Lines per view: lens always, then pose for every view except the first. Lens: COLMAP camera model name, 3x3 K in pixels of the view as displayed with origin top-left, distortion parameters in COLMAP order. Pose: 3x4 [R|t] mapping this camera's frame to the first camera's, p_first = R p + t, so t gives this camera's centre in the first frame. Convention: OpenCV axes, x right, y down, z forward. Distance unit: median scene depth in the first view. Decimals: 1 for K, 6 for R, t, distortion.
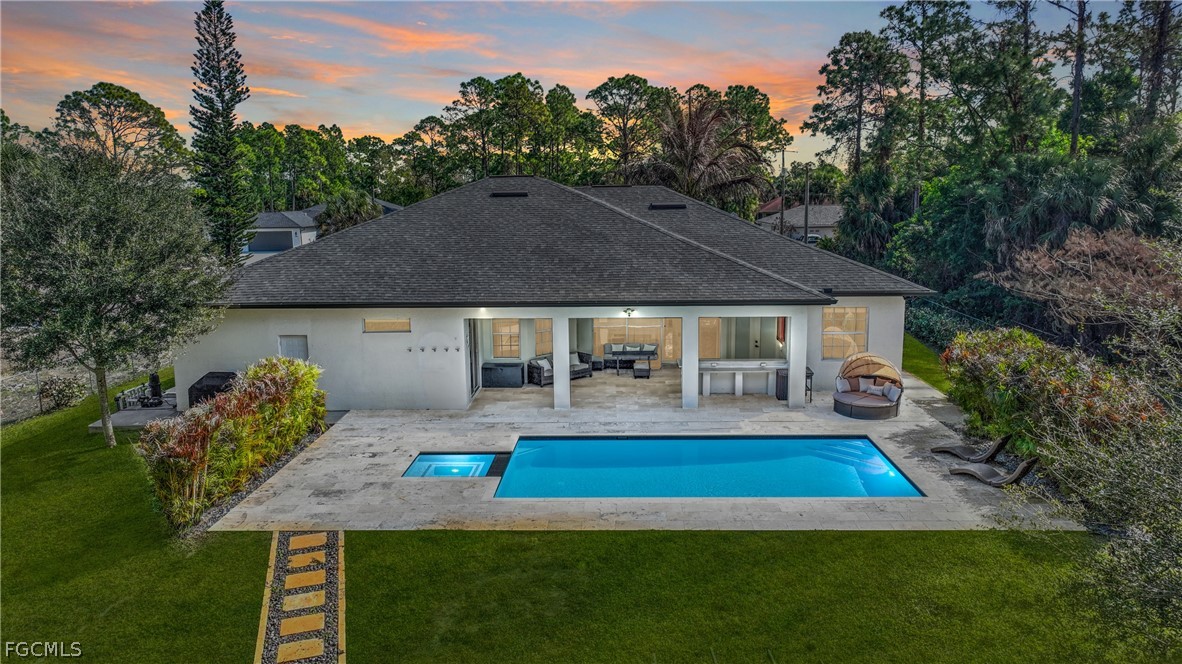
lens RADIAL K [[841.4, 0, 611.4], [0, 841.4, 329.1], [0, 0, 1]] dist [0.001307, 0.001263]
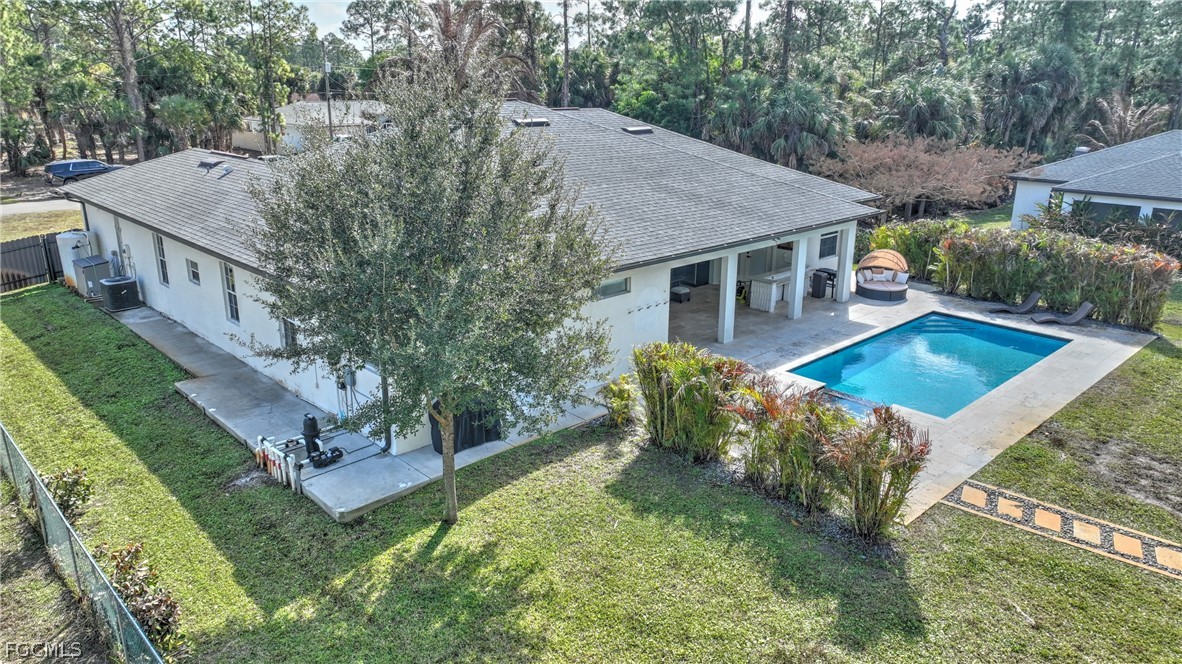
lens RADIAL K [[832.5, 0, 597.3], [0, 832.5, 333.2], [0, 0, 1]] dist [0.006025, 0.003509]
pose [[0.709291, -0.197335, 0.676731, -0.858307], [0.104996, 0.978883, 0.175395, -0.111173], [-0.697053, -0.053352, 0.715032, 0.381677]]
